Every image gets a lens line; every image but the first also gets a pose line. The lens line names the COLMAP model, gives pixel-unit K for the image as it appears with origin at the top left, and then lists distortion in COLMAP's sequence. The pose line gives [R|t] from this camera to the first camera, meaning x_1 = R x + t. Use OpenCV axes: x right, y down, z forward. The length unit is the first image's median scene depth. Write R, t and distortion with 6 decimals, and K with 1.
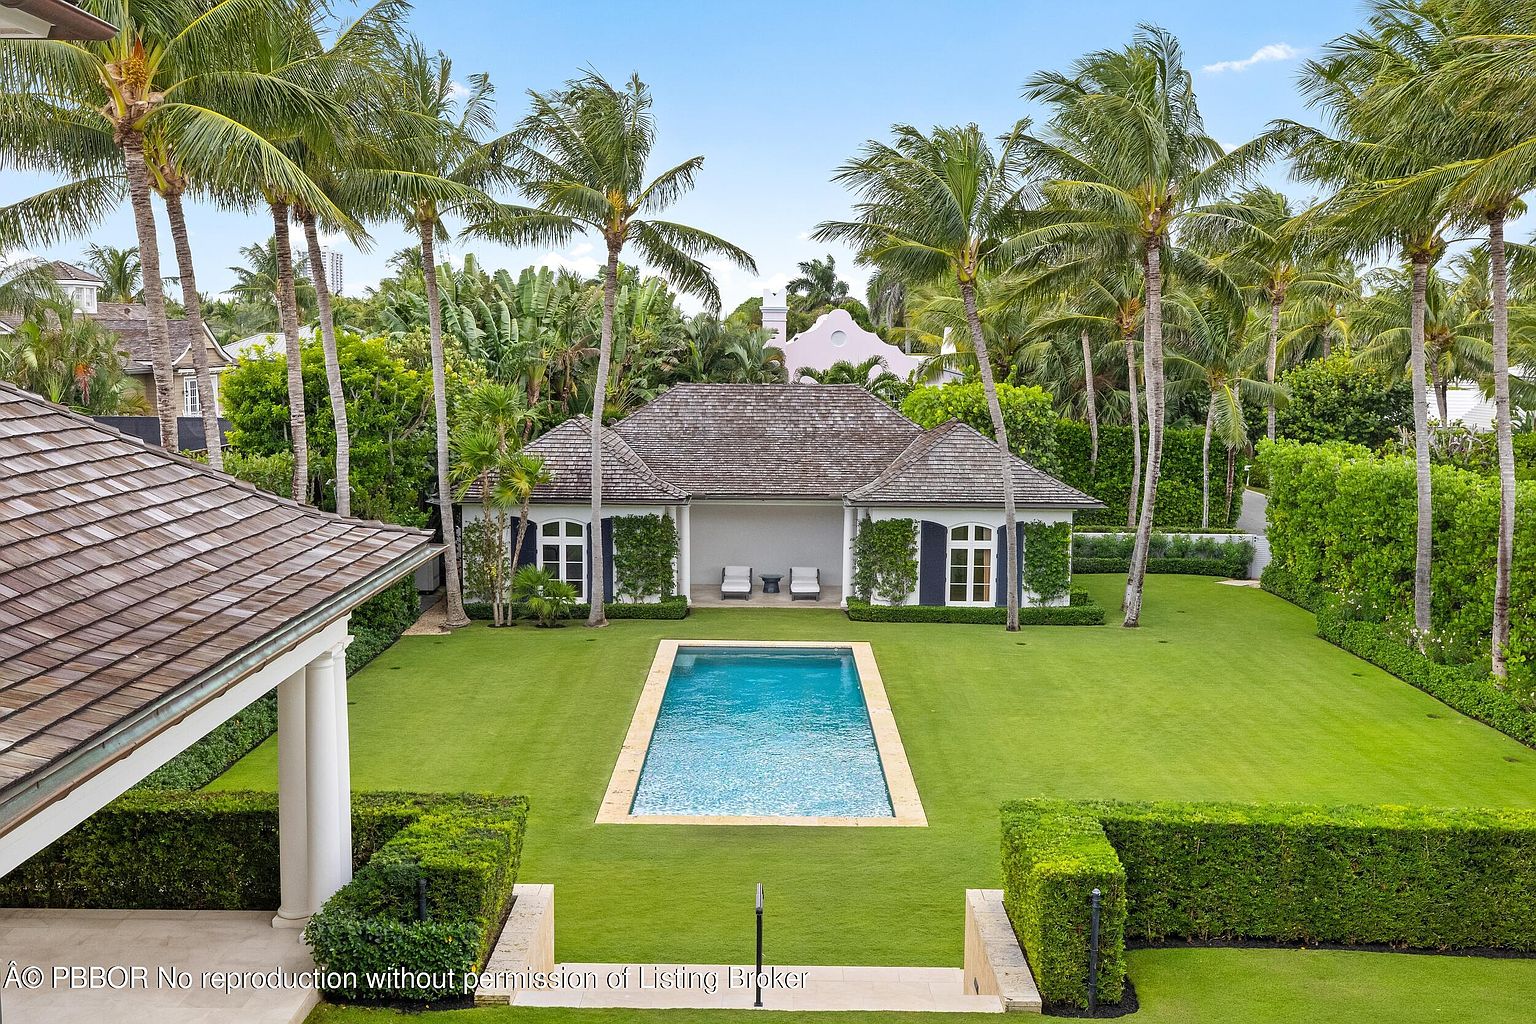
lens RADIAL K [[1593.1, 0, 783.6], [0, 1593.1, 513.2], [0, 0, 1]] dist [0.017532, -0.003031]
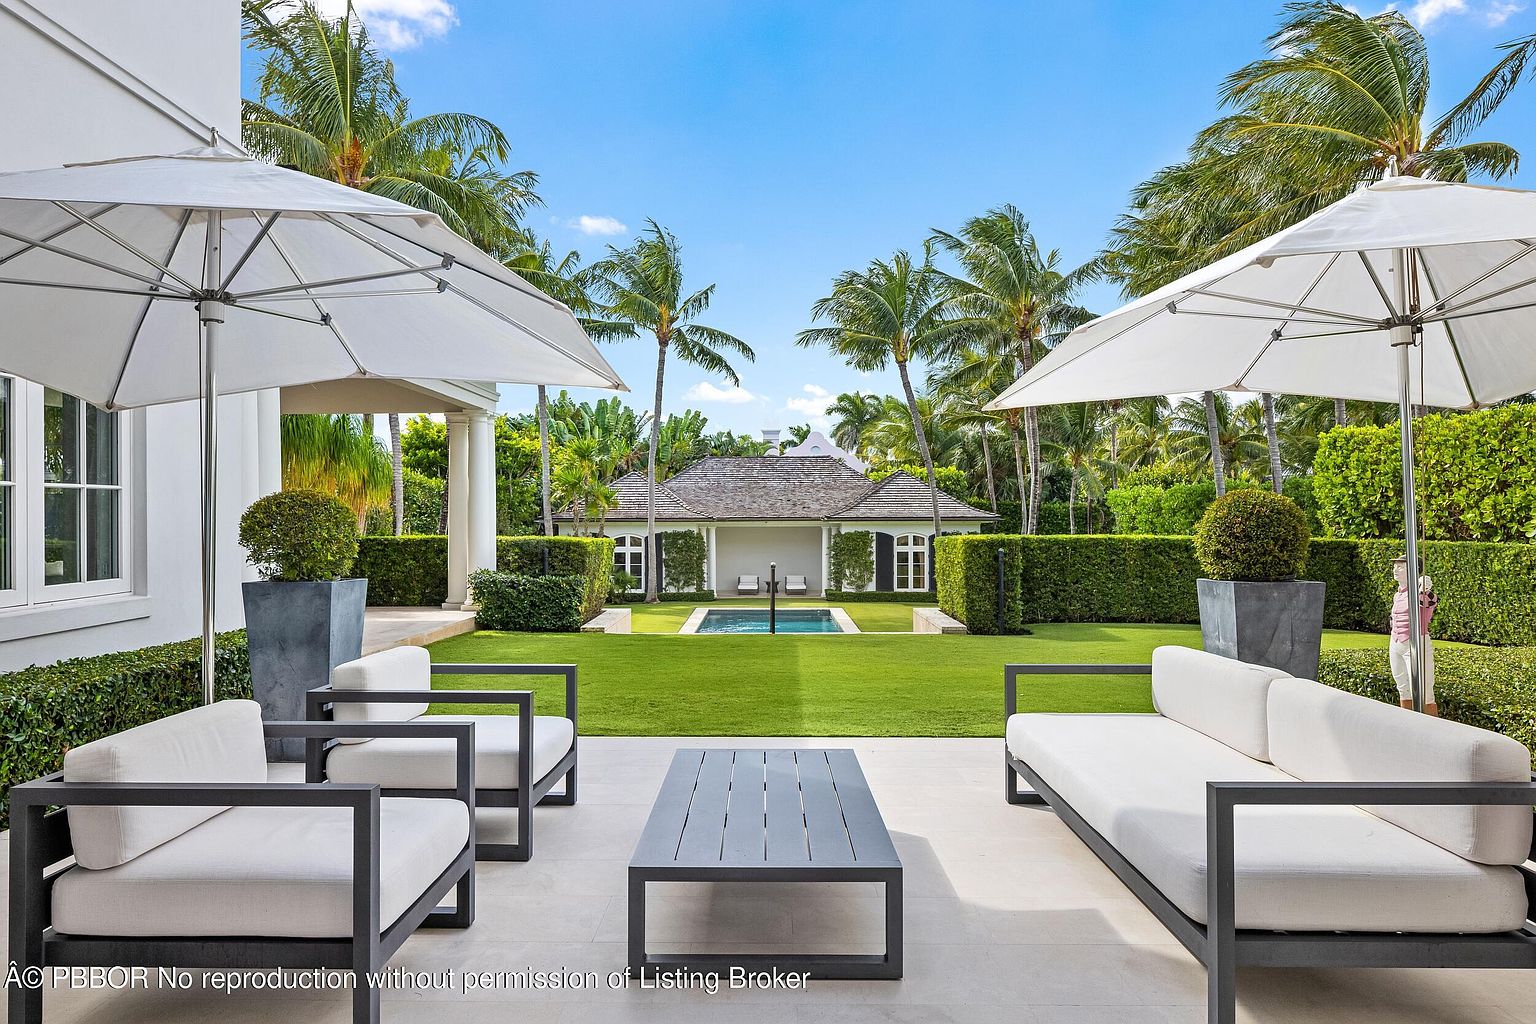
lens RADIAL K [[1118.6, 0, 768.0], [0, 1118.6, 512.0], [0, 0, 1]] dist [-0.002211, -0.000472]
pose [[0.999871, -0.014422, -0.007087, -0.003805], [0.013520, 0.993381, -0.114067, 0.100911], [0.008685, 0.113957, 0.993448, -0.011074]]
